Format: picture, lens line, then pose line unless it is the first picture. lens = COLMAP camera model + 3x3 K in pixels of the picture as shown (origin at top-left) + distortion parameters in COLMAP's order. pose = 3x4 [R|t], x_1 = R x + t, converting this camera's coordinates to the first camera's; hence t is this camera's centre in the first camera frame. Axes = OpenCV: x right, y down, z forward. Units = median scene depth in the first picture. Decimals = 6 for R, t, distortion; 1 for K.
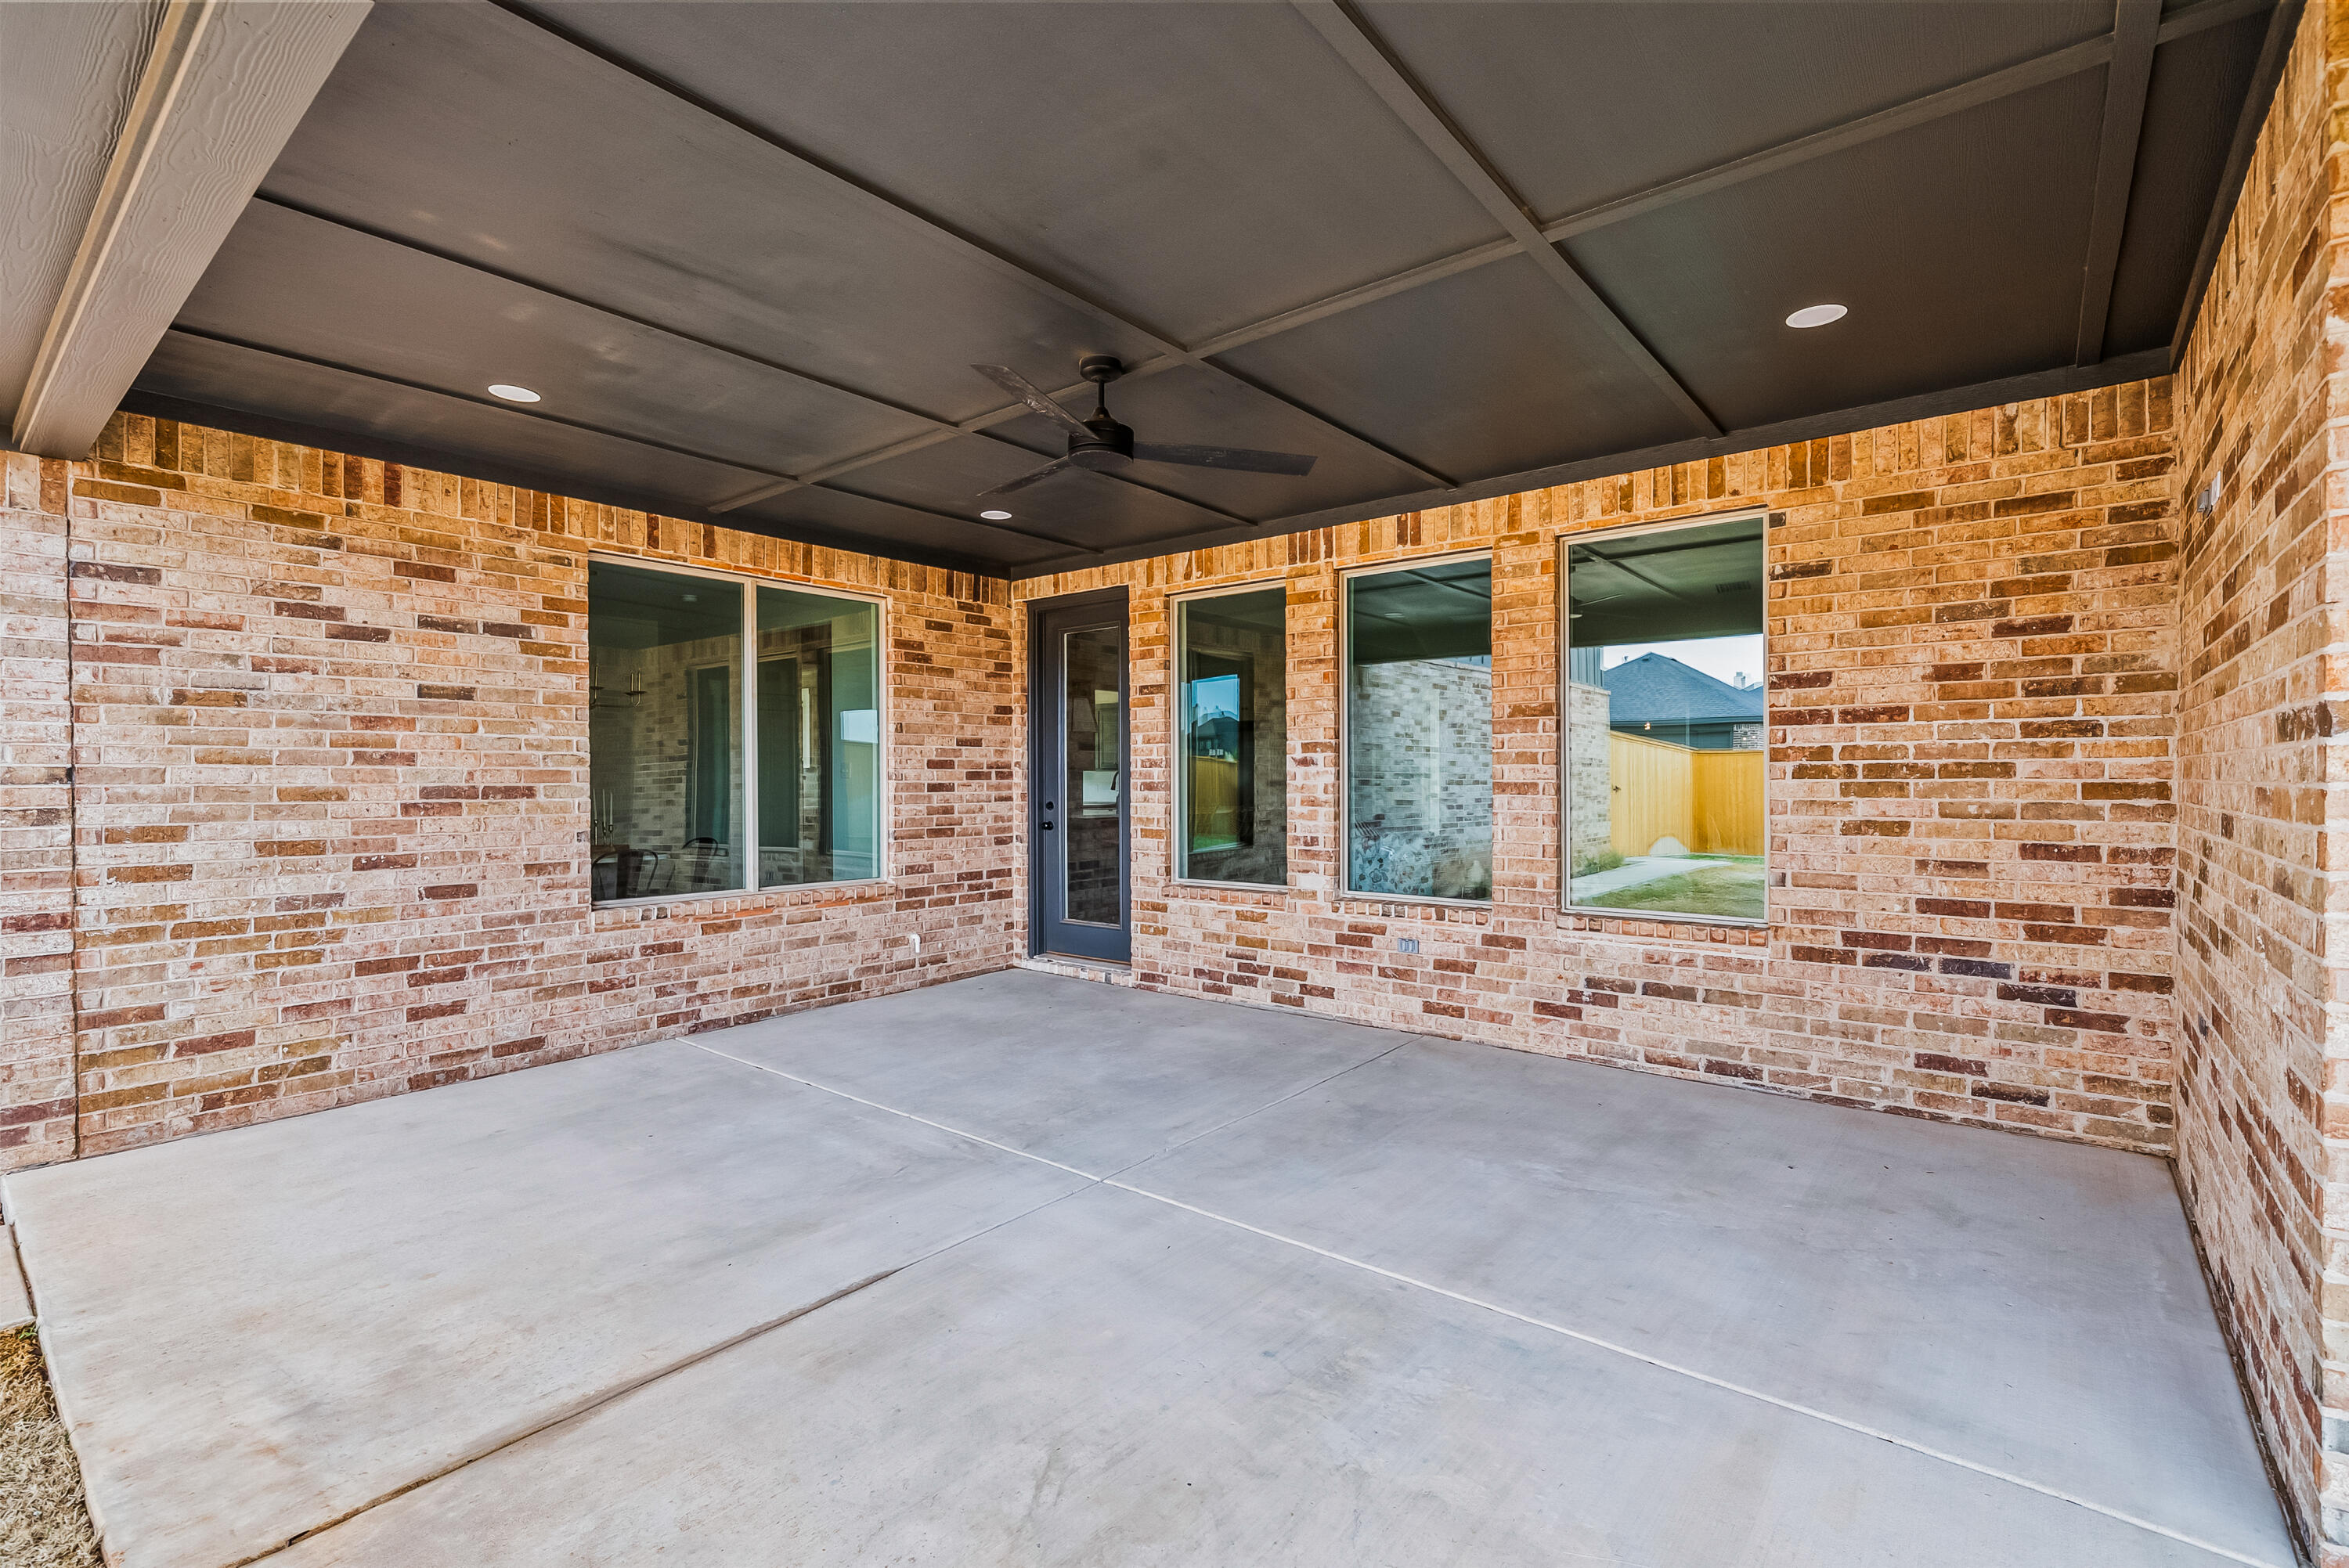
lens RADIAL K [[1050.6, 0, 1184.7], [0, 1050.6, 781.8], [0, 0, 1]] dist [-0.000468, -0.000271]
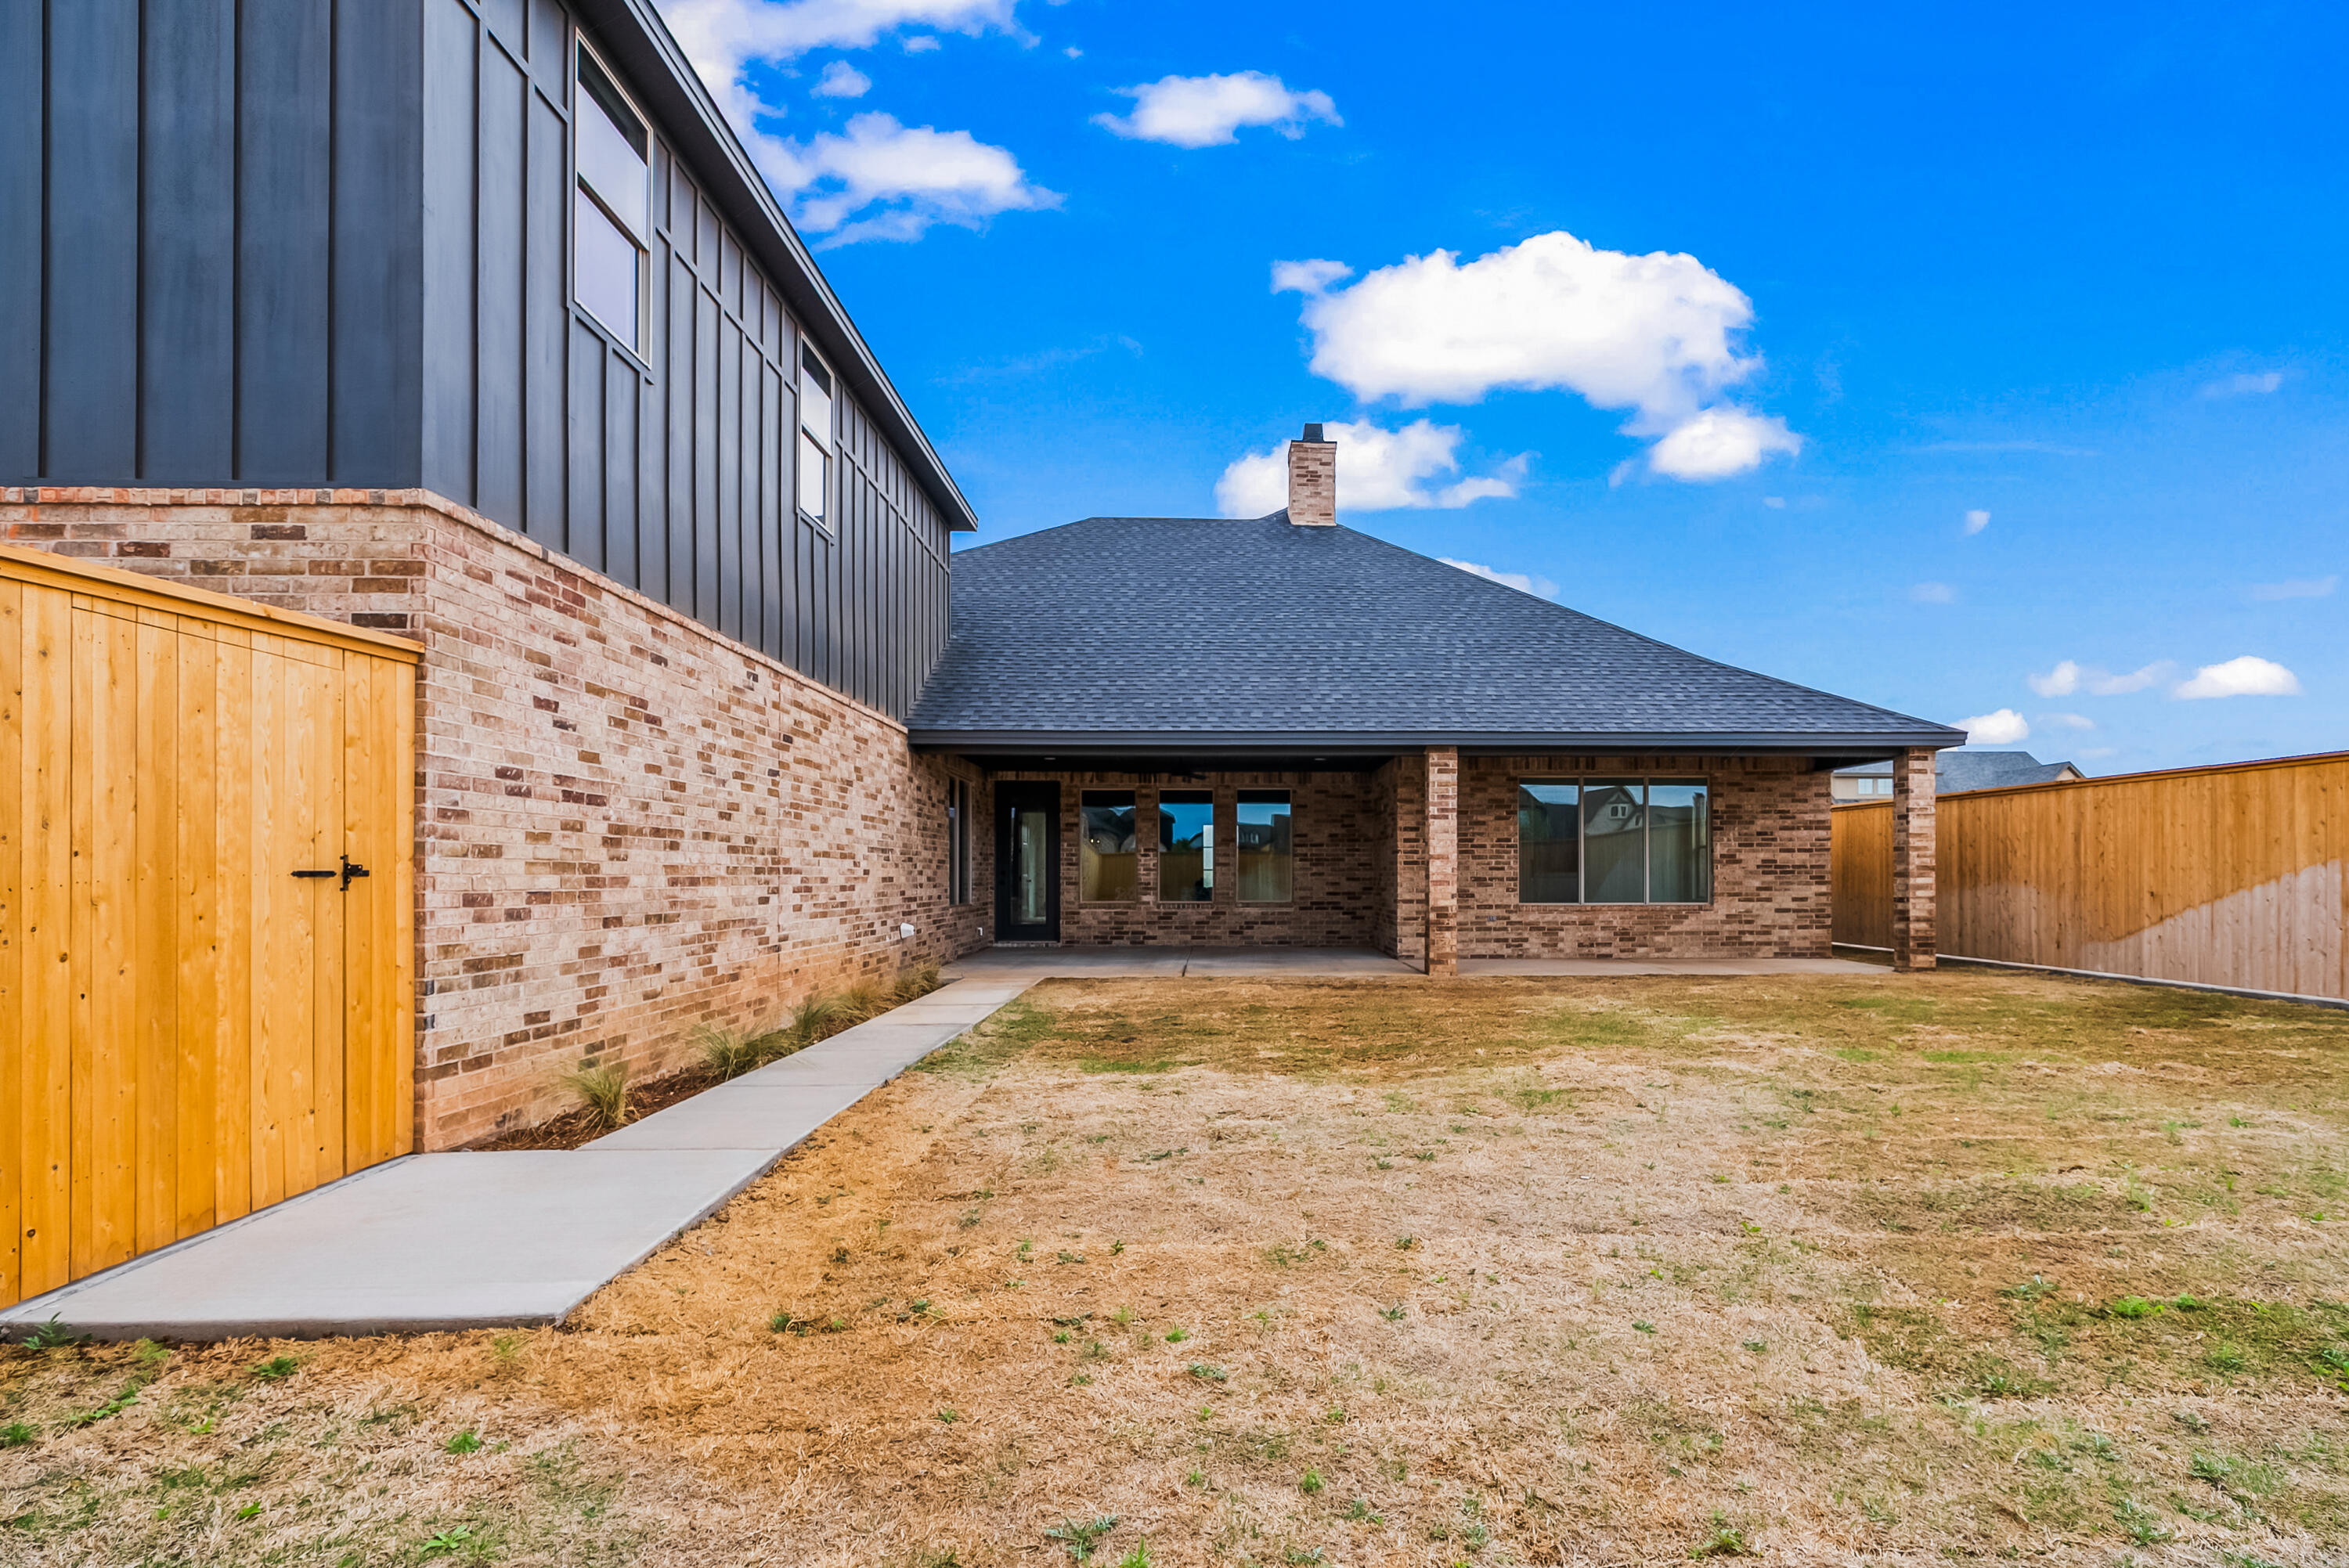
lens RADIAL K [[1202.0, 0, 1271.7], [0, 1202.0, 871.7], [0, 0, 1]] dist [-0.002054, 0.000323]
pose [[0.741178, 0.006209, 0.671280, -2.203109], [0.000462, 0.999952, -0.009759, 0.069162], [-0.671308, 0.007543, 0.741140, -1.962752]]
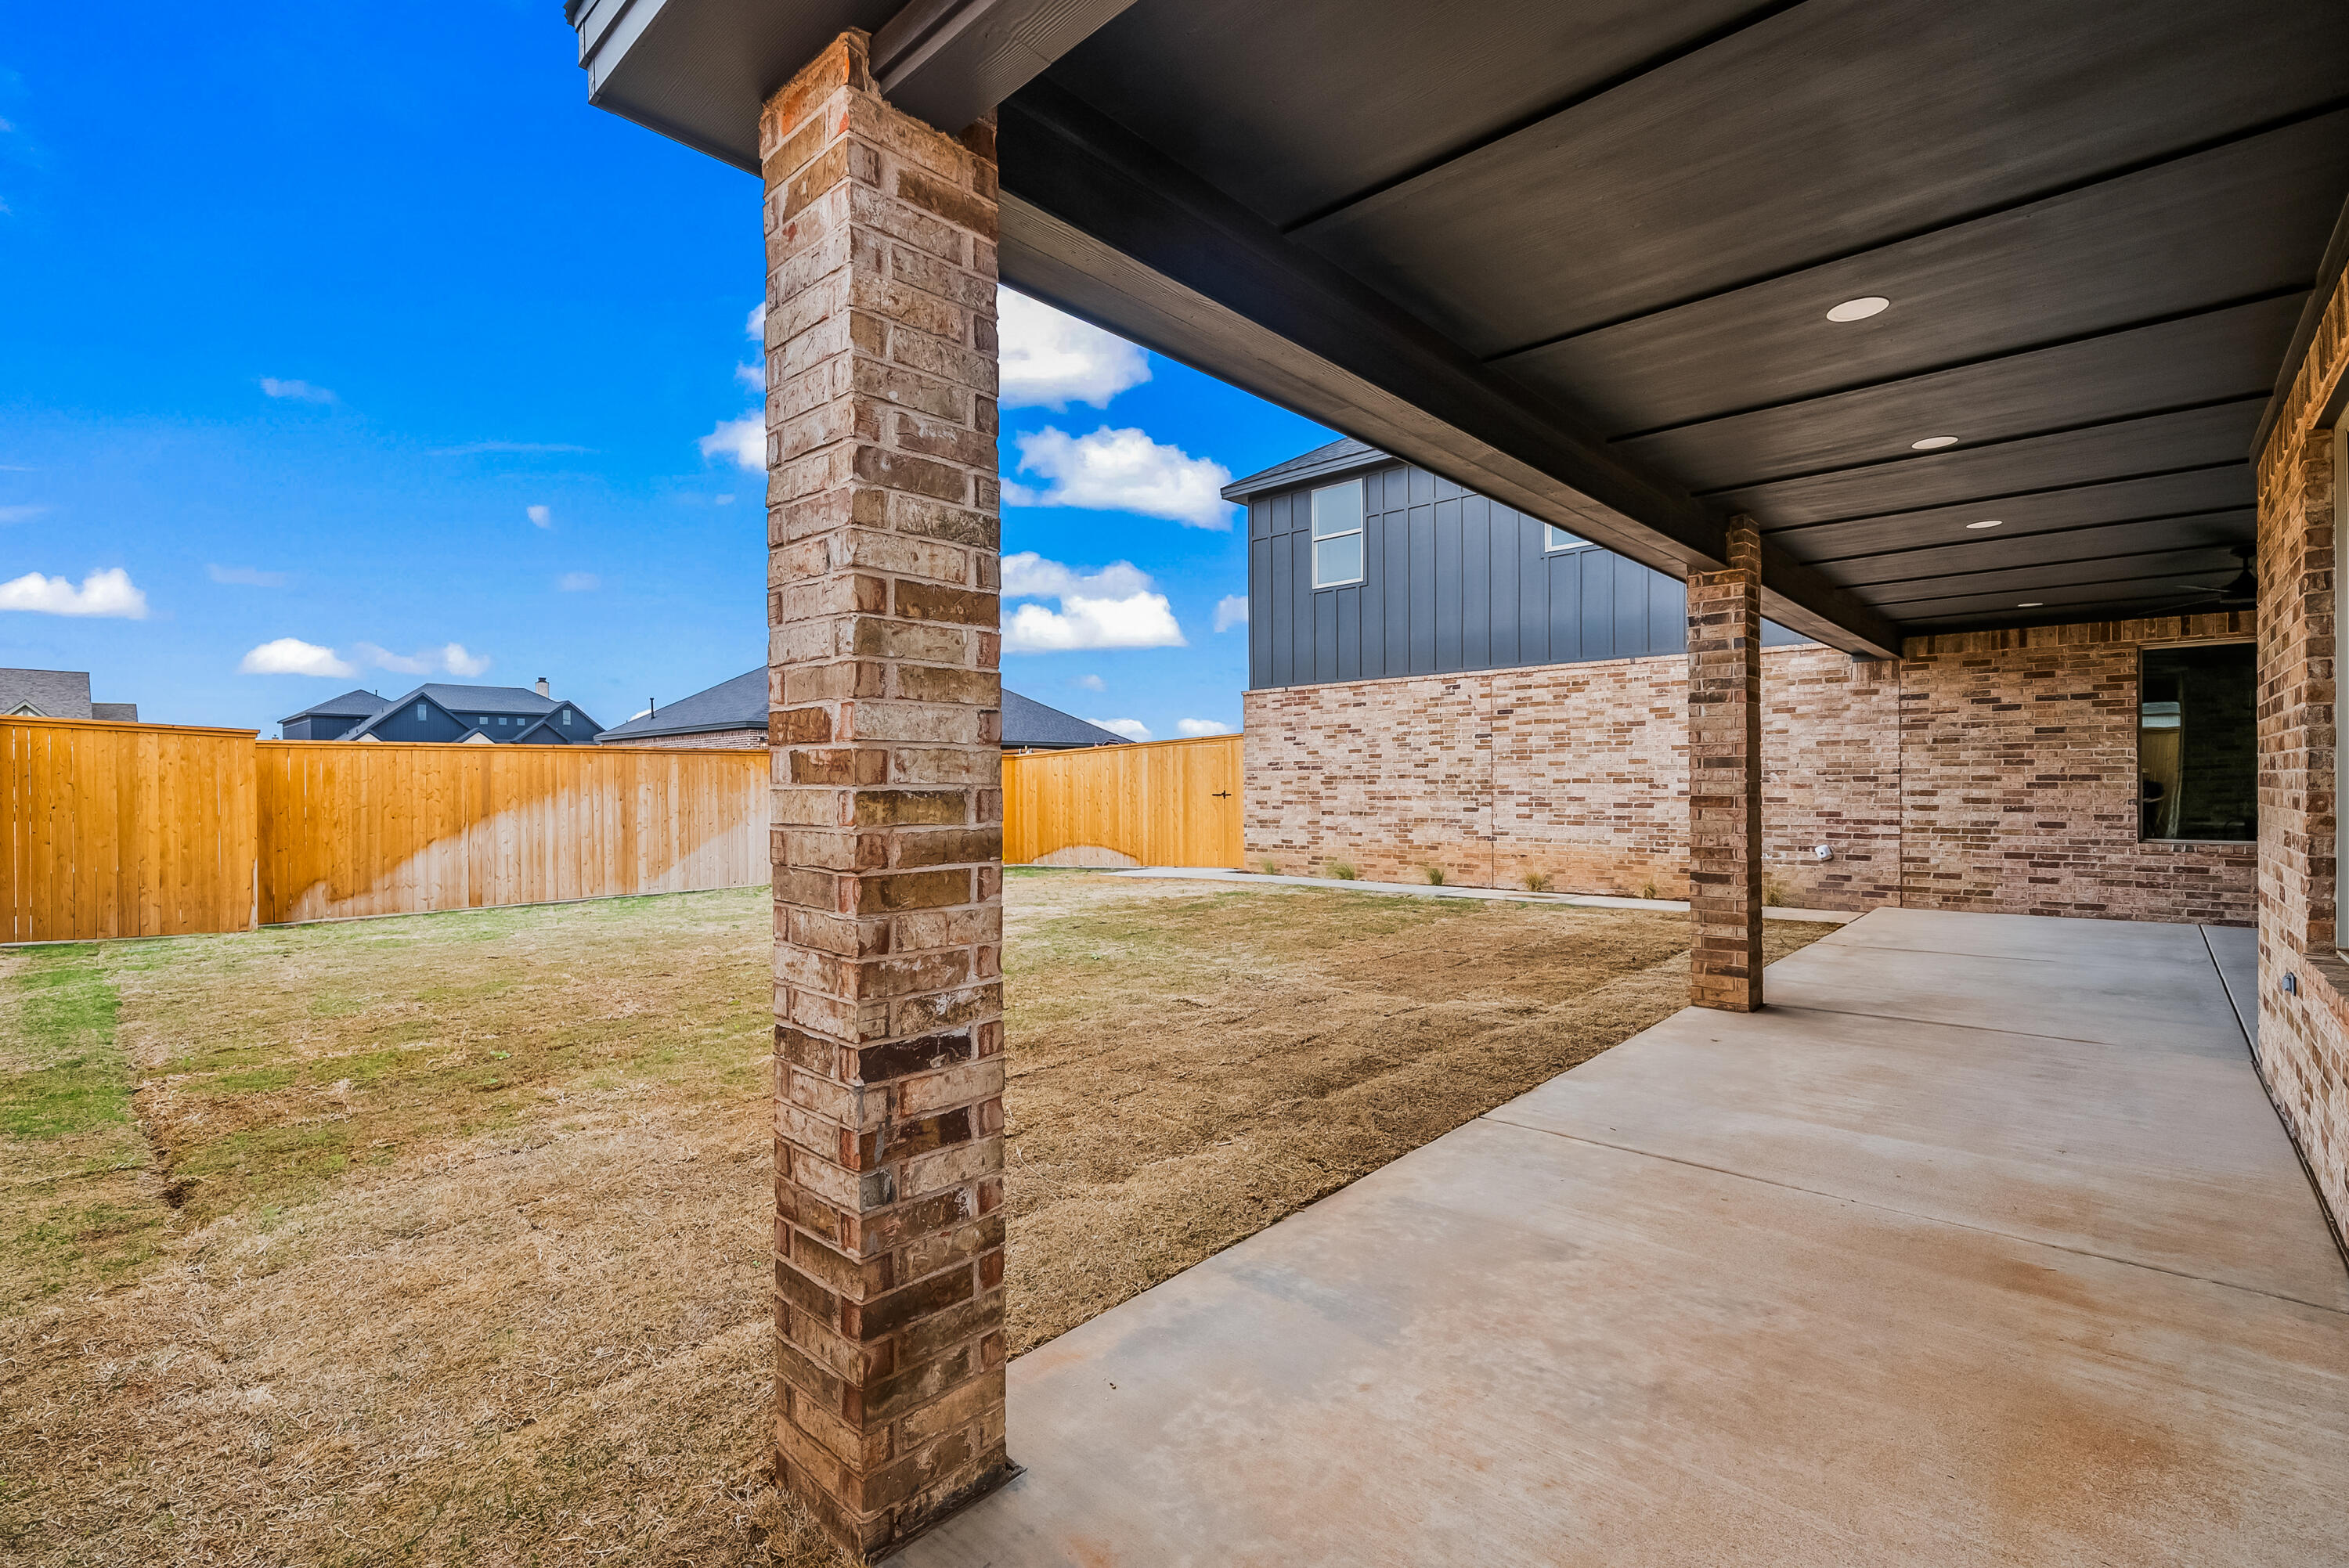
lens RADIAL K [[1050.6, 0, 1151.4], [0, 1050.6, 784.8], [0, 0, 1]] dist [-0.000468, -0.000271]
pose [[-0.086338, -0.000624, -0.996266, 1.568177], [-0.001457, 0.999999, -0.000500, 0.028320], [0.996265, 0.001408, -0.086339, -0.619057]]
